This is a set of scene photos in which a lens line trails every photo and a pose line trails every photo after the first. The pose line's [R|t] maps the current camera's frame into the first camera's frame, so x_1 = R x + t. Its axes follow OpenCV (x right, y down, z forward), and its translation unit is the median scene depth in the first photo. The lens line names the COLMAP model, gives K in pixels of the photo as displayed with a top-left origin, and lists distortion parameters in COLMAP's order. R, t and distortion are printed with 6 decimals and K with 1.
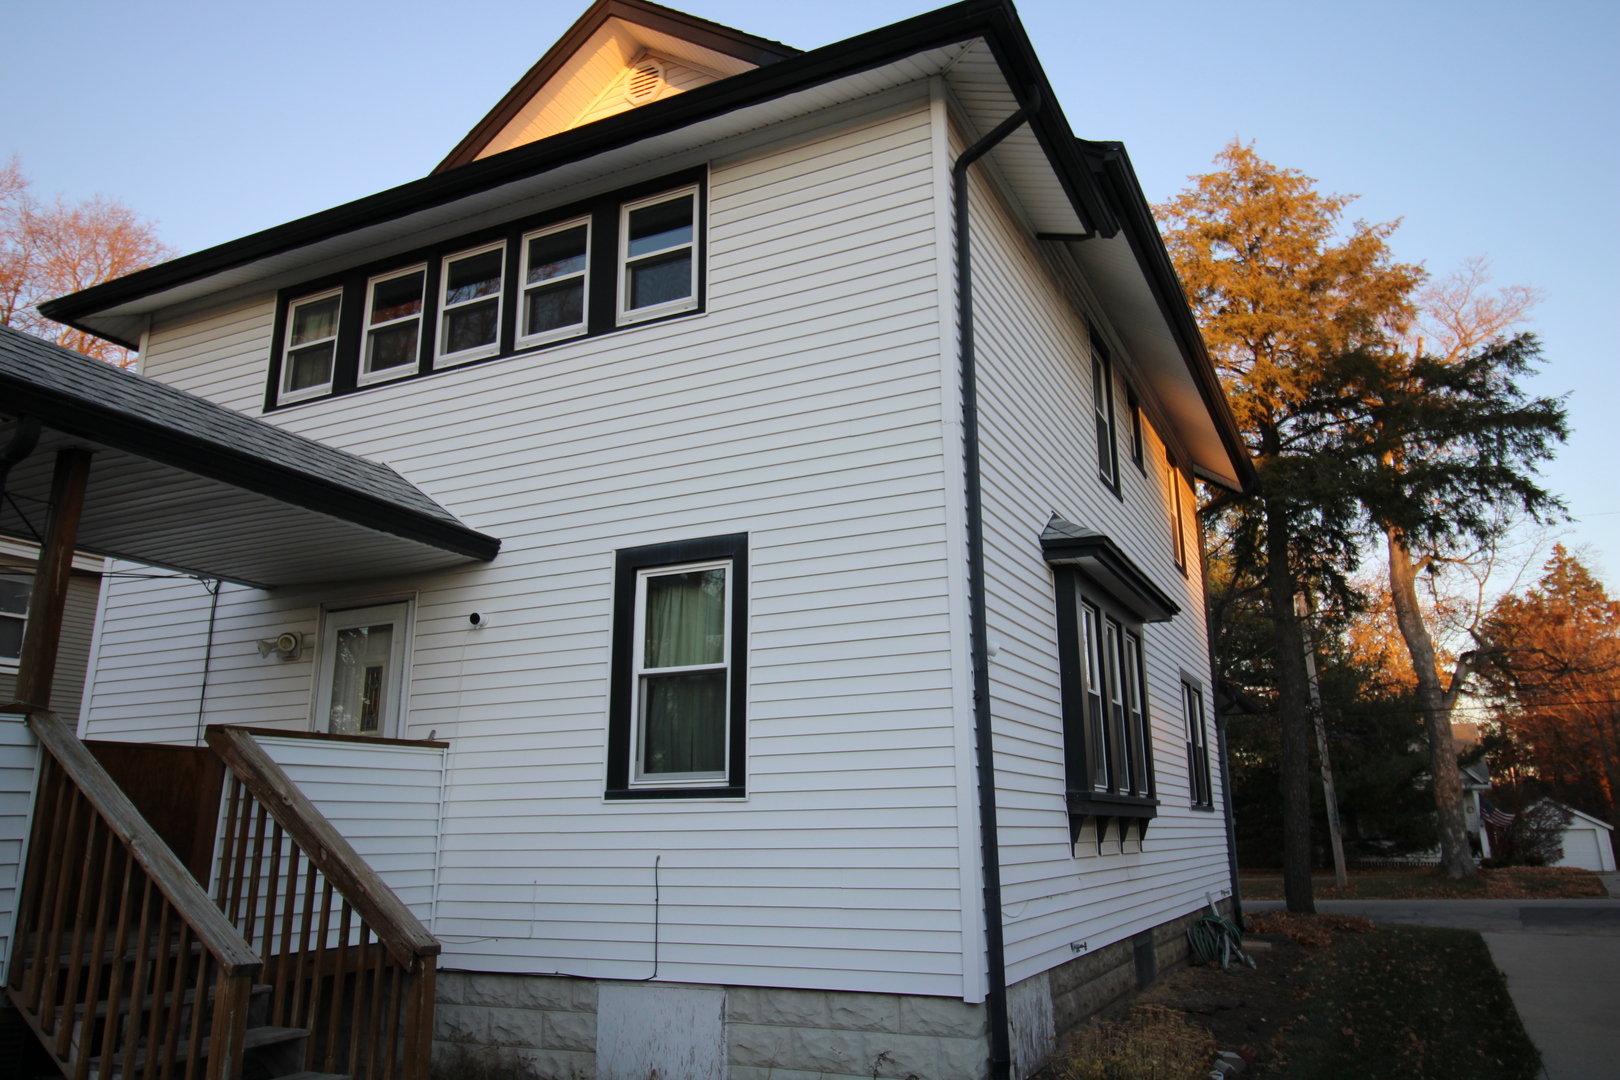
lens RADIAL K [[1152.2, 0, 808.2], [0, 1152.2, 514.3], [0, 0, 1]] dist [0.007823, -0.003328]
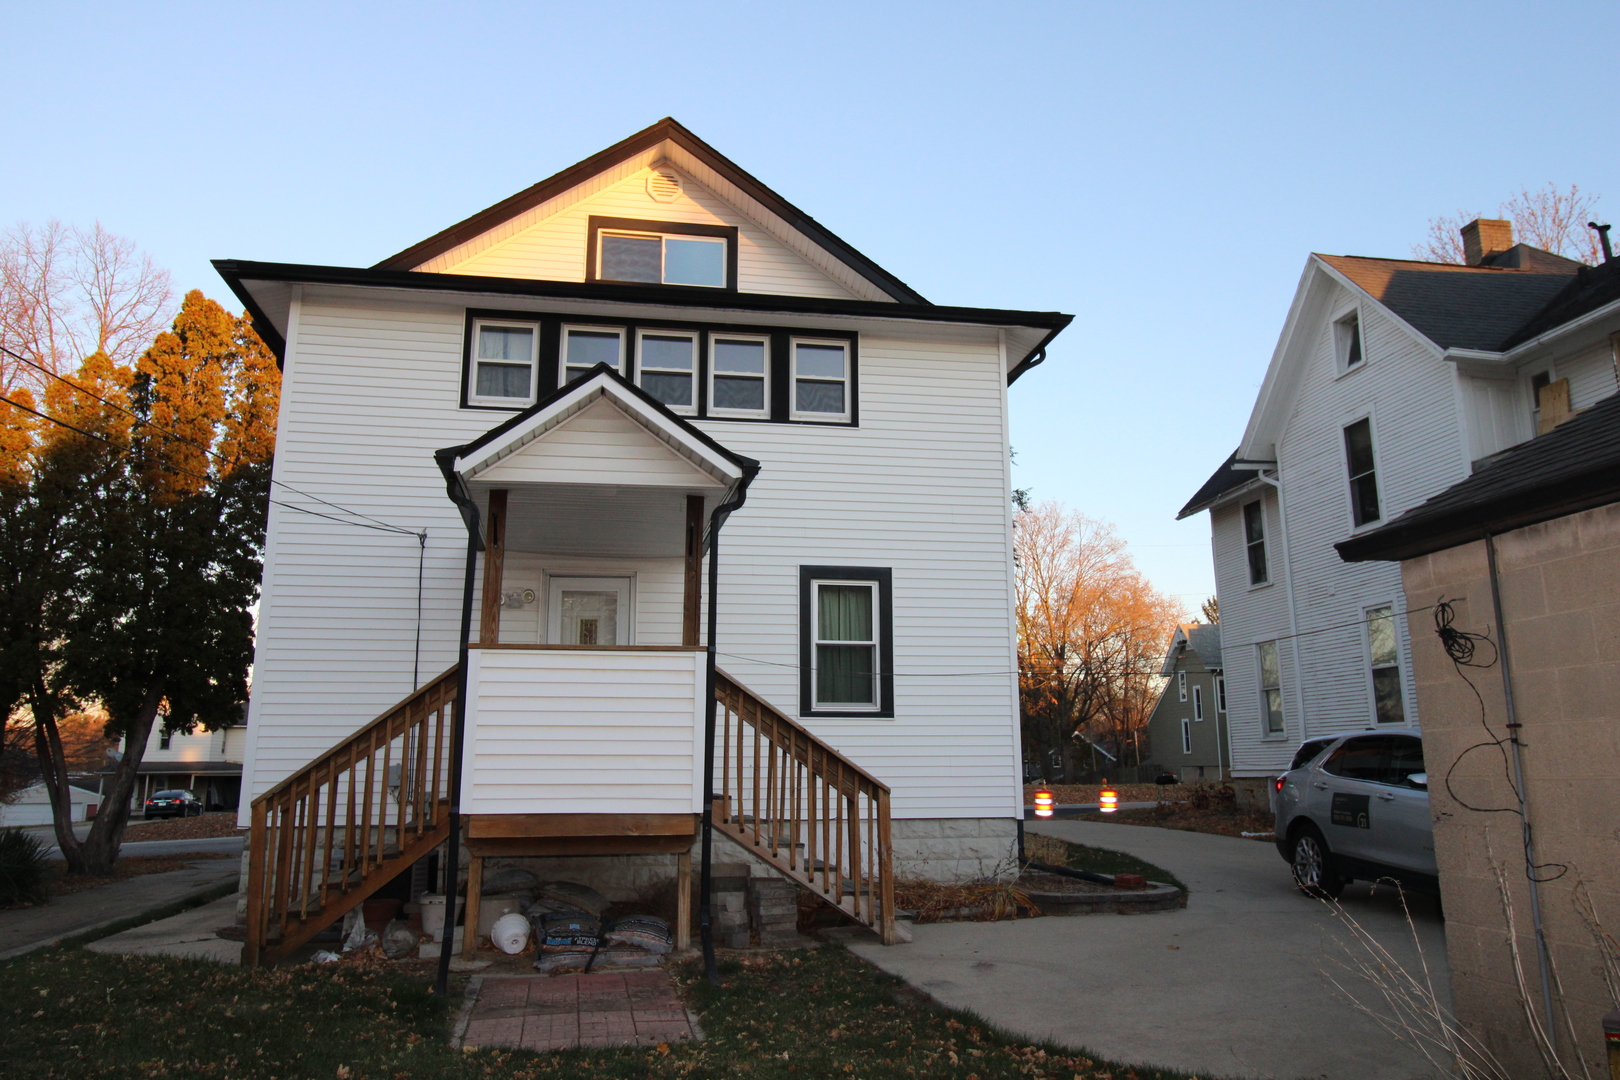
lens RADIAL K [[1152.2, 0, 808.2], [0, 1152.2, 514.3], [0, 0, 1]] dist [0.007823, -0.003328]
pose [[0.810127, 0.130212, 0.571611, -1.122702], [-0.158886, 0.987297, 0.000279, -0.043094], [-0.564314, -0.091047, 0.820525, -0.338004]]
